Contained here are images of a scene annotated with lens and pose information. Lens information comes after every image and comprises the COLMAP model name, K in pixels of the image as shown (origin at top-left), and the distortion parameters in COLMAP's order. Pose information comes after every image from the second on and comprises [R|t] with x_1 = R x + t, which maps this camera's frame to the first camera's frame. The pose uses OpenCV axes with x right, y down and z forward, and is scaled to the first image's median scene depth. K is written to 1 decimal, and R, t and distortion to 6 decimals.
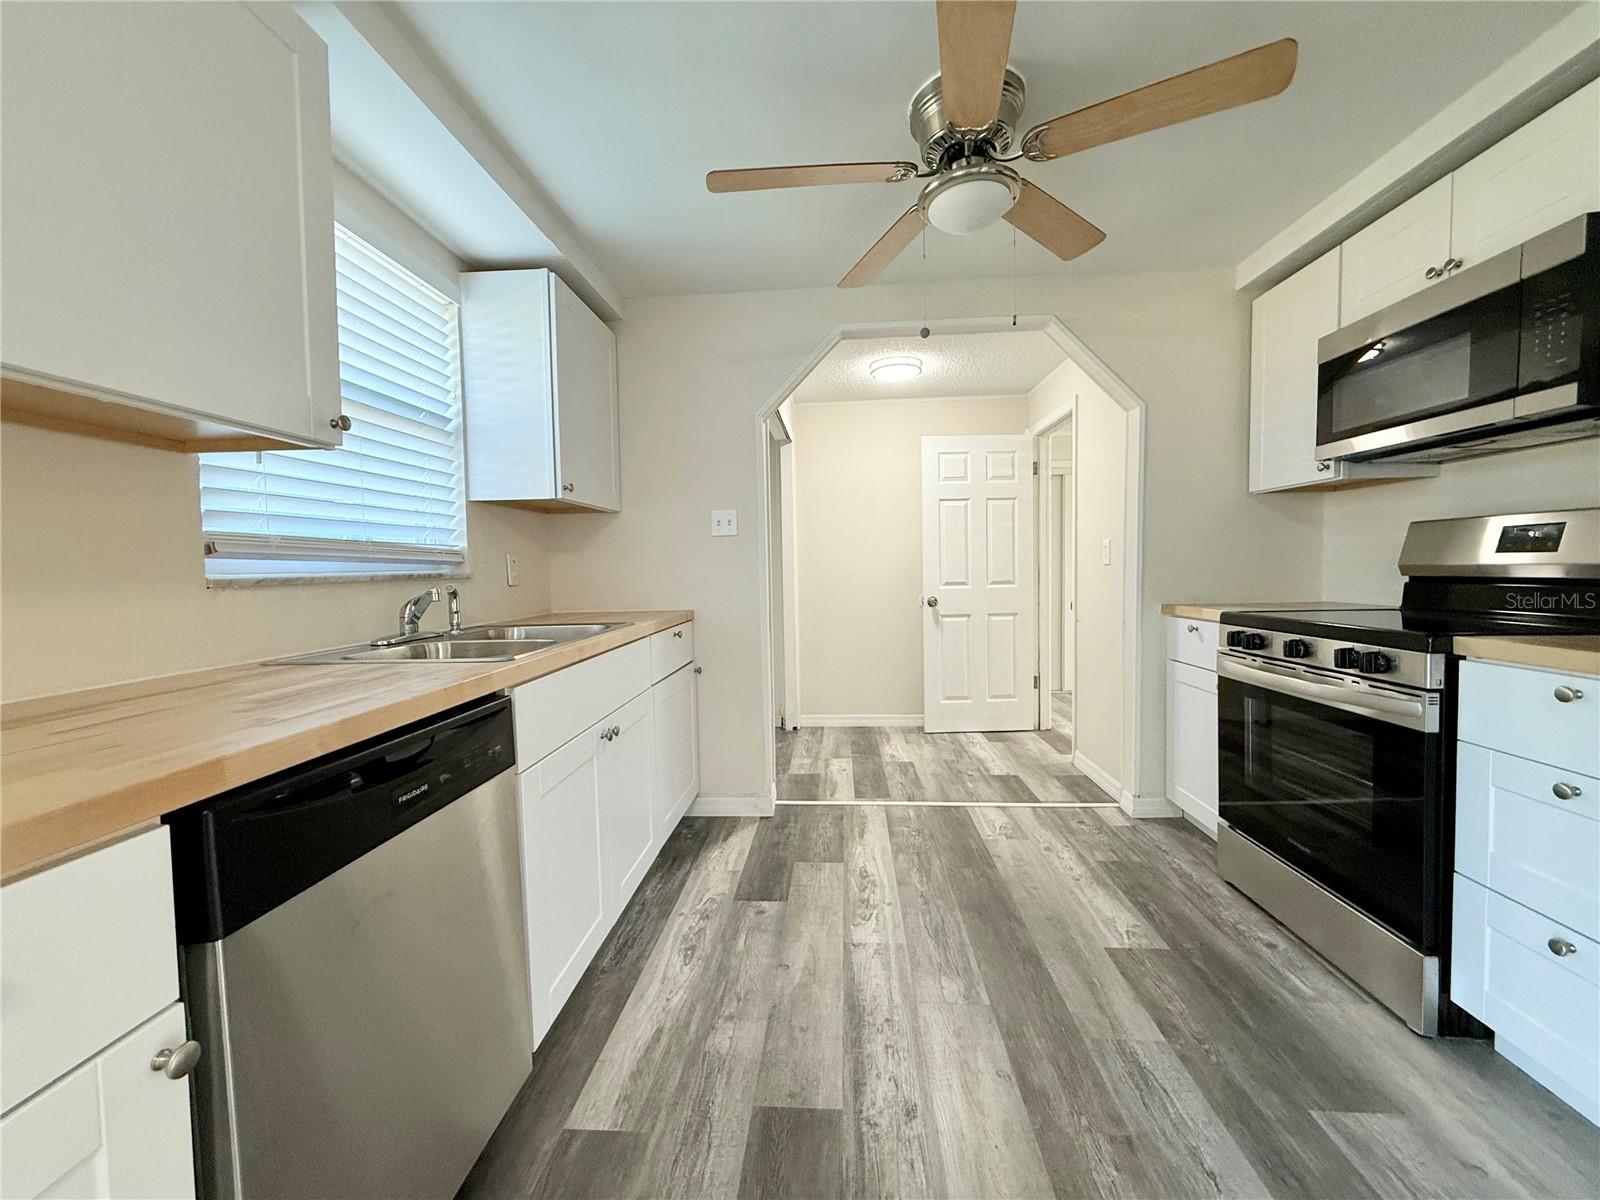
lens RADIAL K [[637.3, 0, 795.4], [0, 637.3, 597.1], [0, 0, 1]] dist [-0.001133, 0.000432]
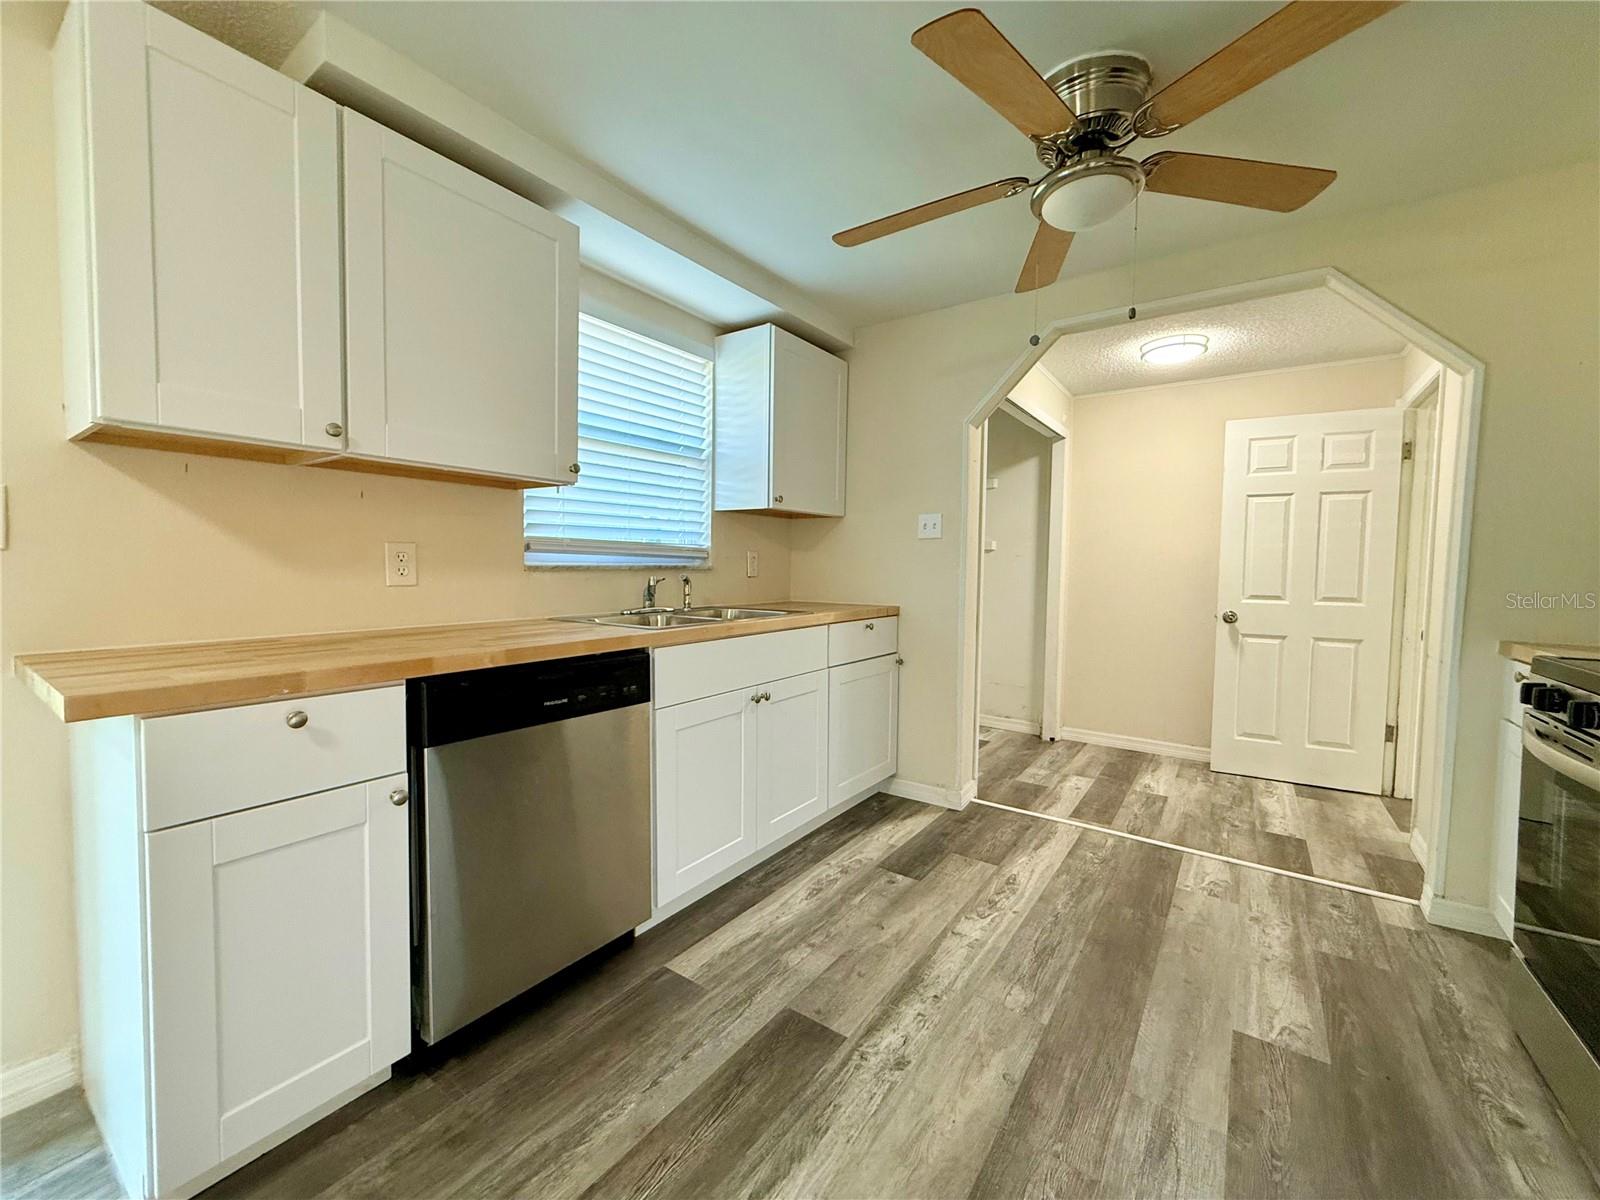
lens RADIAL K [[637.3, 0, 795.4], [0, 637.3, 597.1], [0, 0, 1]] dist [-0.001133, 0.000432]
pose [[0.853237, 0.058146, -0.518272, 0.337967], [-0.054898, 0.998258, 0.021617, -0.012227], [0.518626, 0.010008, 0.854943, -0.033349]]
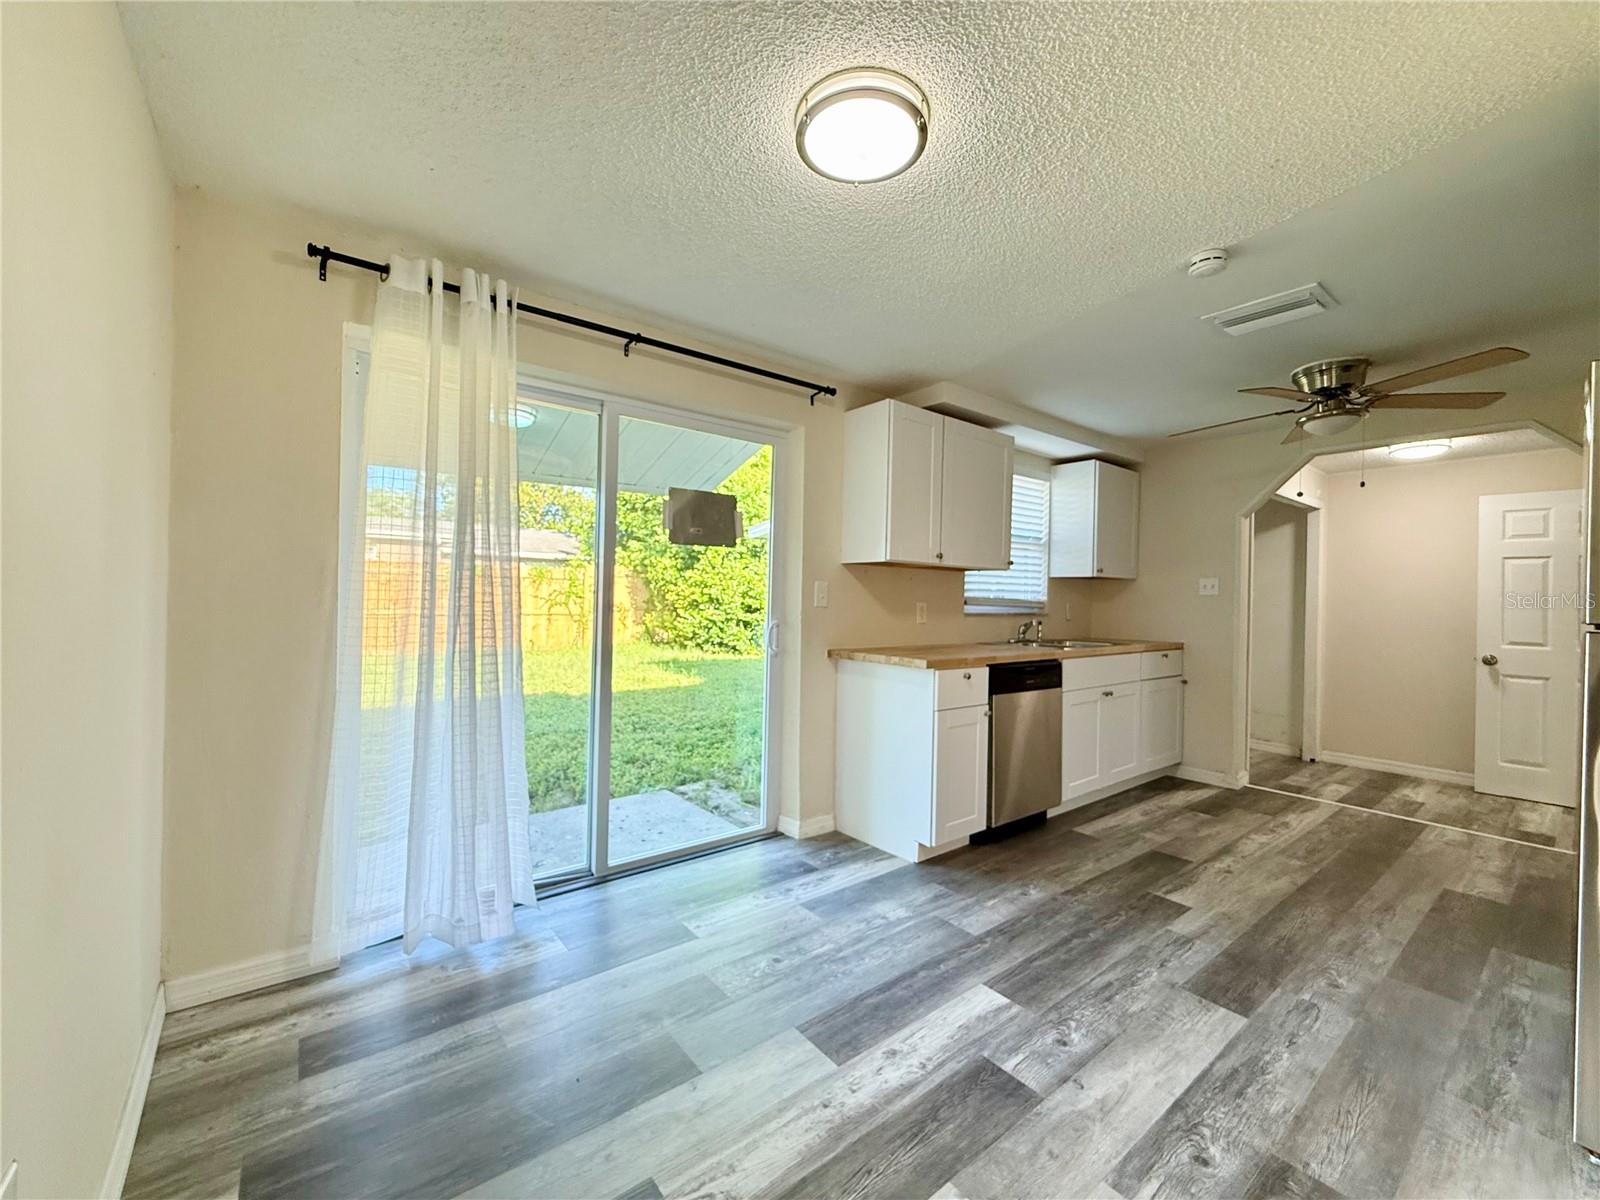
lens RADIAL K [[637.3, 0, 795.4], [0, 637.3, 597.1], [0, 0, 1]] dist [-0.001133, 0.000432]
pose [[0.668374, 0.031933, -0.743139, 0.477964], [-0.068974, 0.997434, -0.019175, 0.006443], [0.740620, 0.064073, 0.668862, -0.995153]]
